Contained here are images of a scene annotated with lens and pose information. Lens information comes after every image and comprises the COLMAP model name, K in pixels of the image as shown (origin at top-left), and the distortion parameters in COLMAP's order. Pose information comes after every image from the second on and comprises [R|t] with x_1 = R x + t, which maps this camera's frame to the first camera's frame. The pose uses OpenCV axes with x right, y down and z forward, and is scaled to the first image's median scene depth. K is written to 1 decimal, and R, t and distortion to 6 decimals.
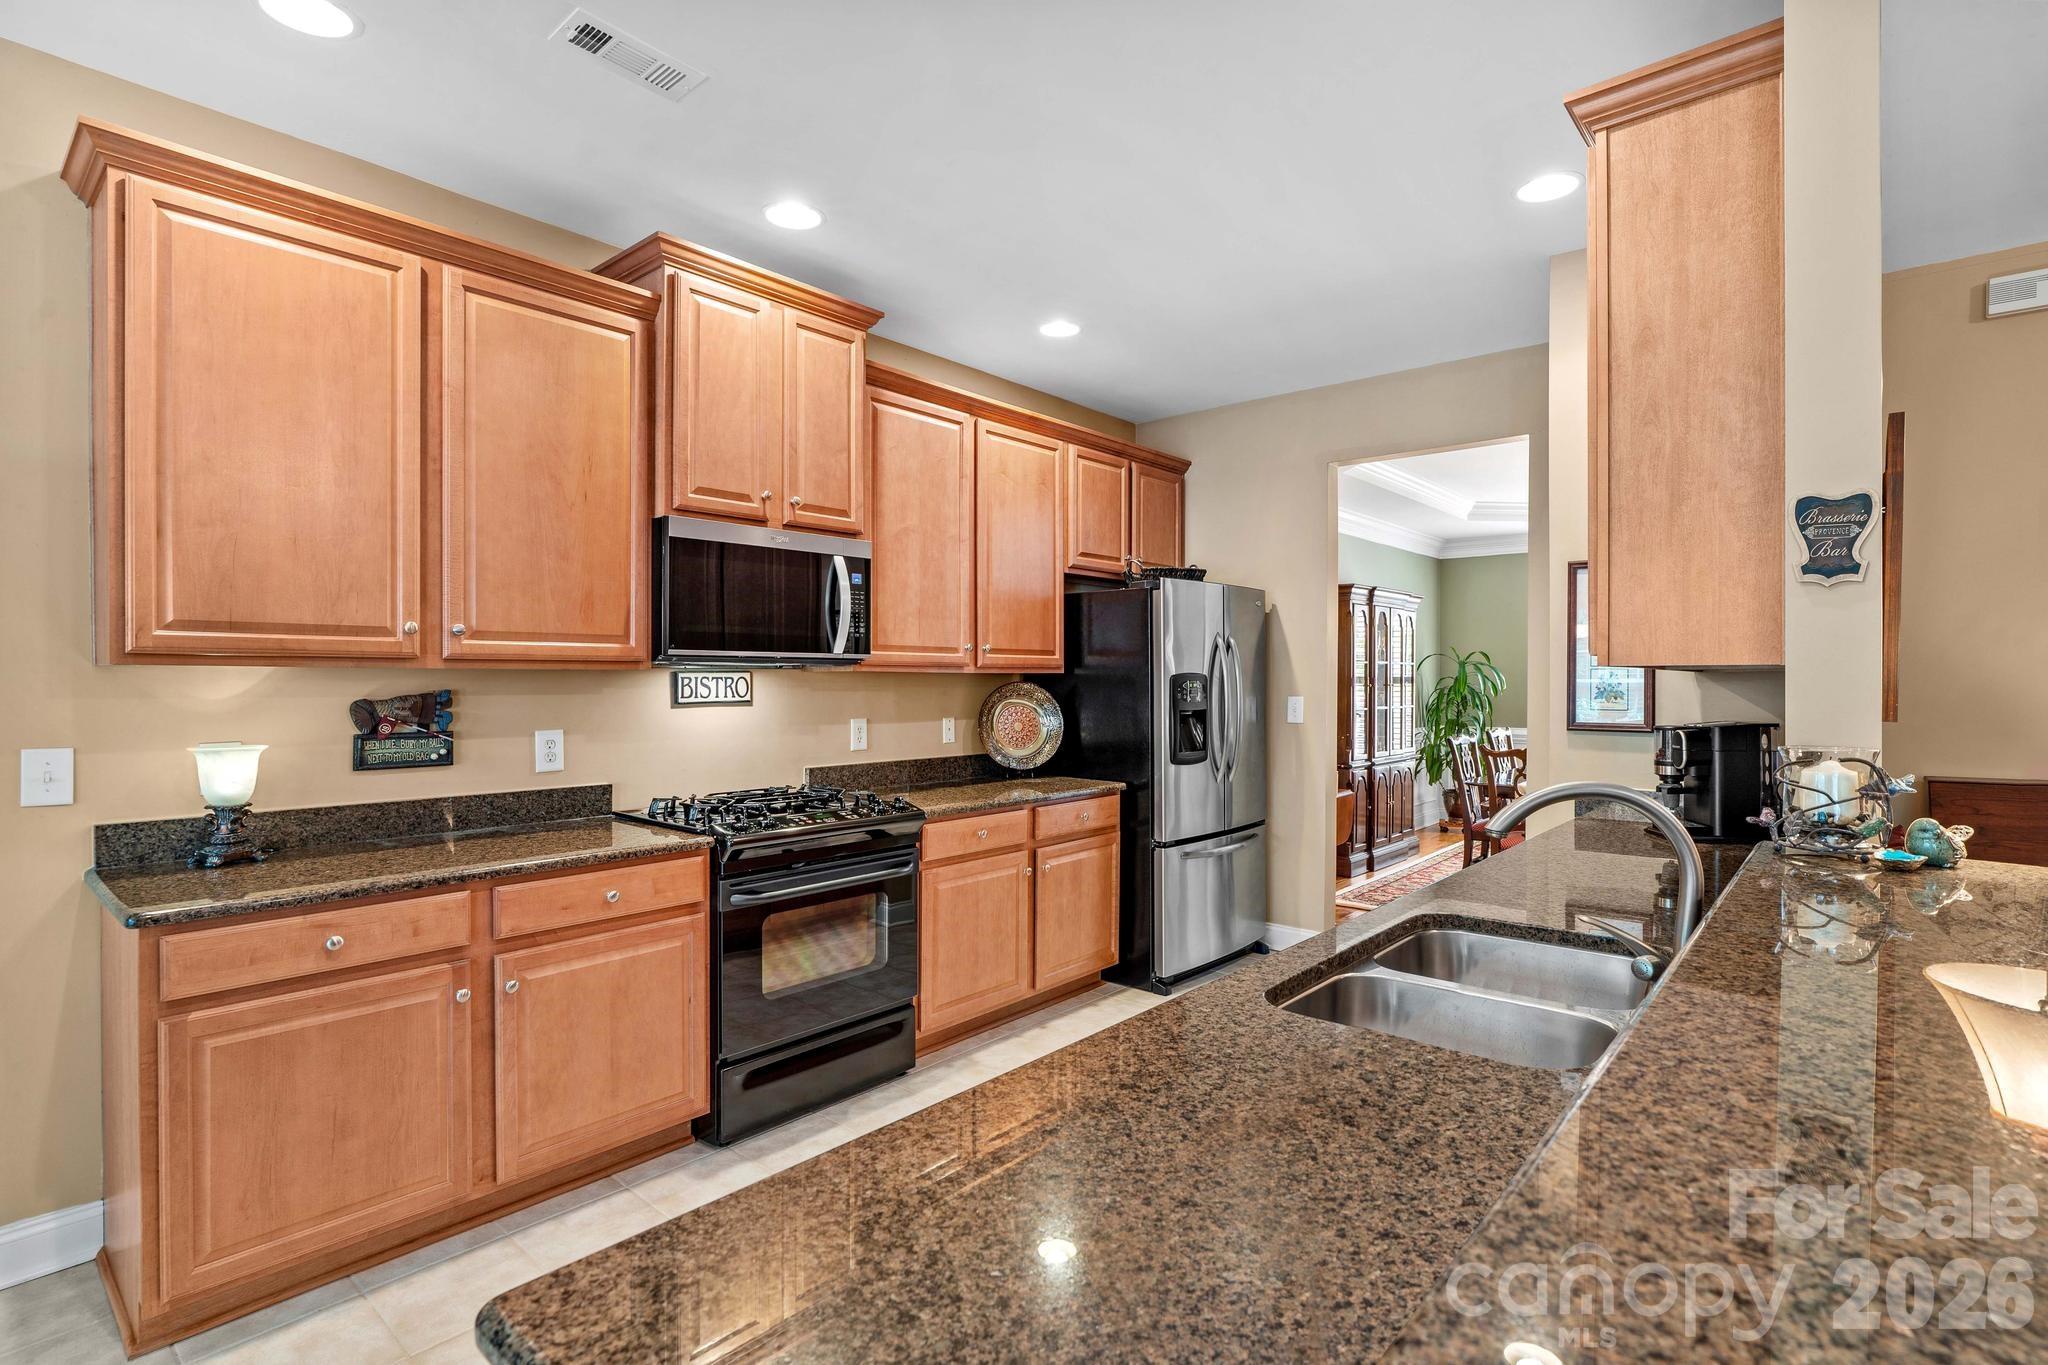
lens RADIAL K [[998.0, 0, 1014.5], [0, 998.0, 677.9], [0, 0, 1]] dist [-0.013446, 0.000011]
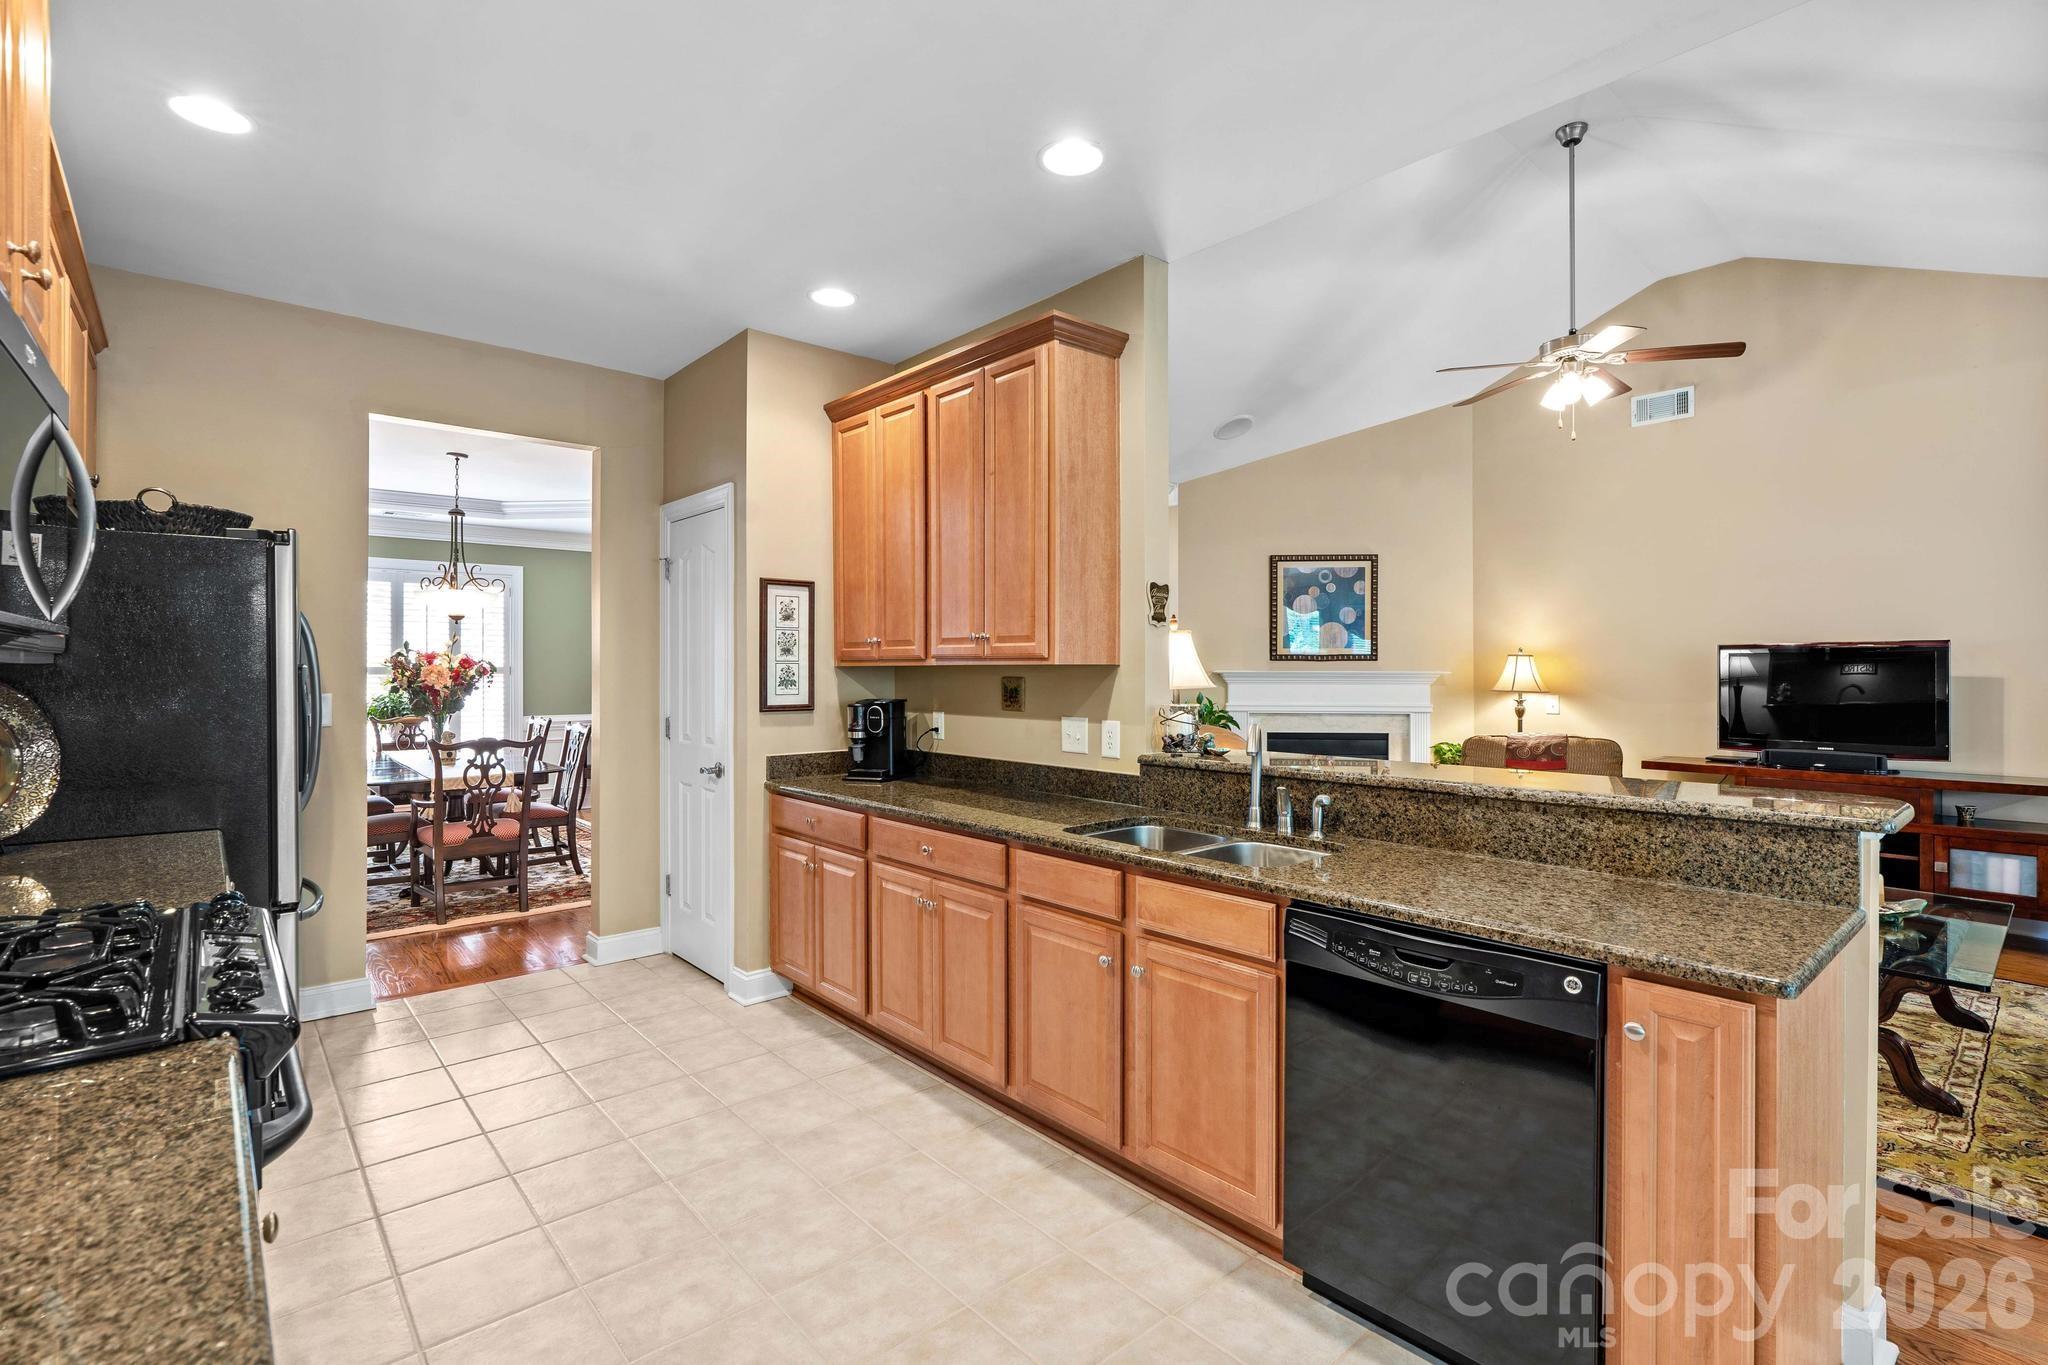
lens RADIAL K [[948.4, 0, 1016.3], [0, 948.4, 661.2], [0, 0, 1]] dist [-0.018138, 0.007165]
pose [[0.123313, 0.005449, 0.992353, -0.495362], [-0.001132, 0.999985, -0.005350, -0.004730], [-0.992367, -0.000464, 0.123318, 0.443475]]
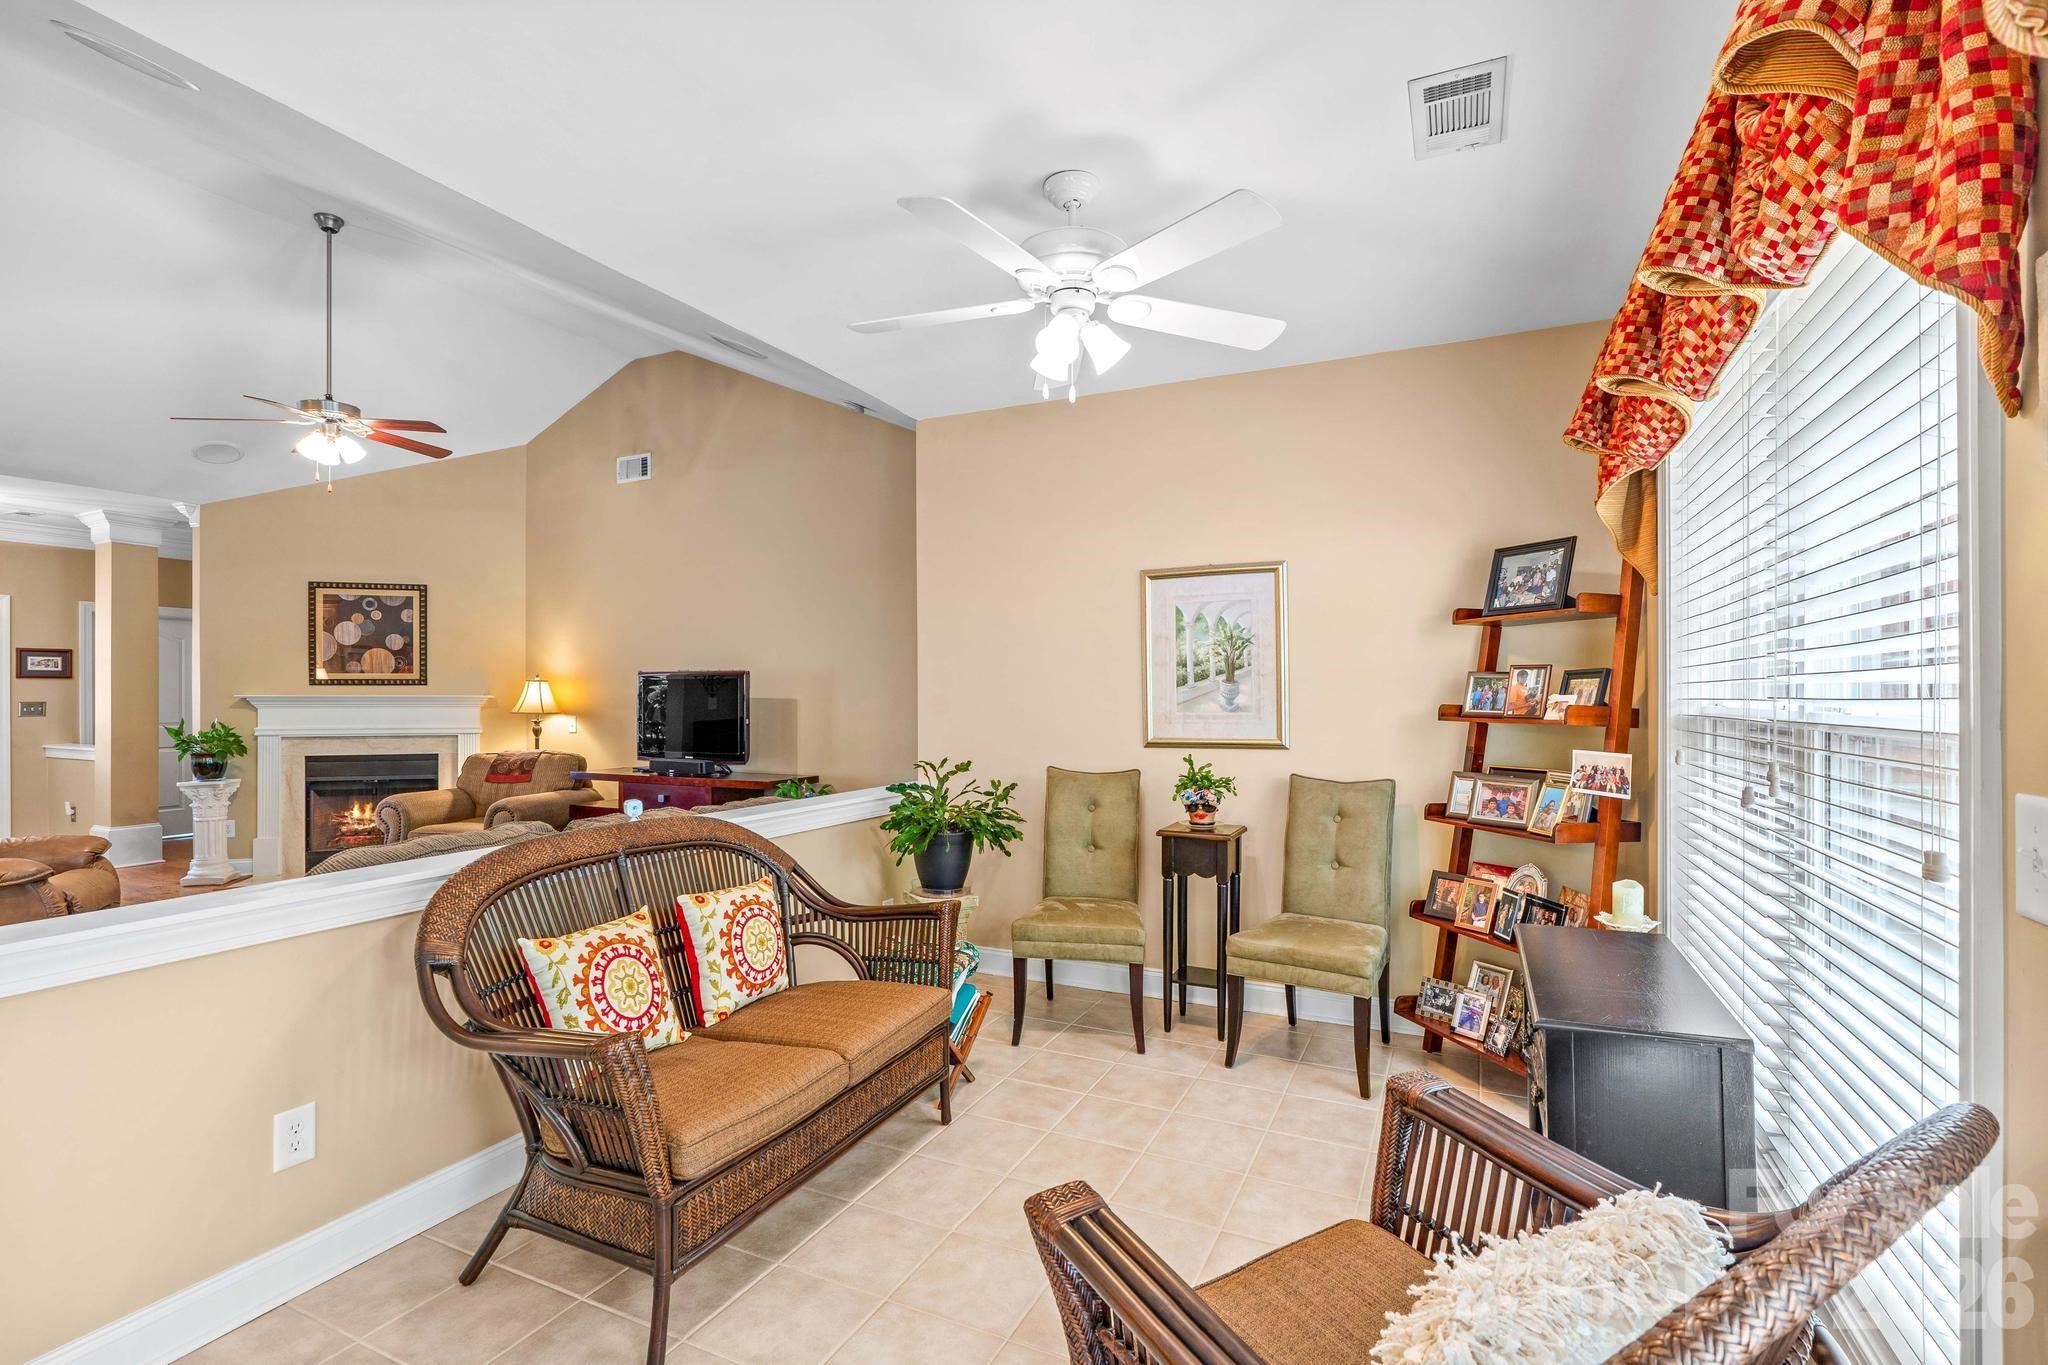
lens RADIAL K [[948.4, 0, 1005.4], [0, 948.4, 688.3], [0, 0, 1]] dist [-0.018138, 0.007165]
pose [[-0.273410, 0.002278, 0.961895, -0.783377], [-0.001084, 0.999996, -0.002677, -0.005674], [-0.961897, -0.001775, -0.273406, -0.633042]]
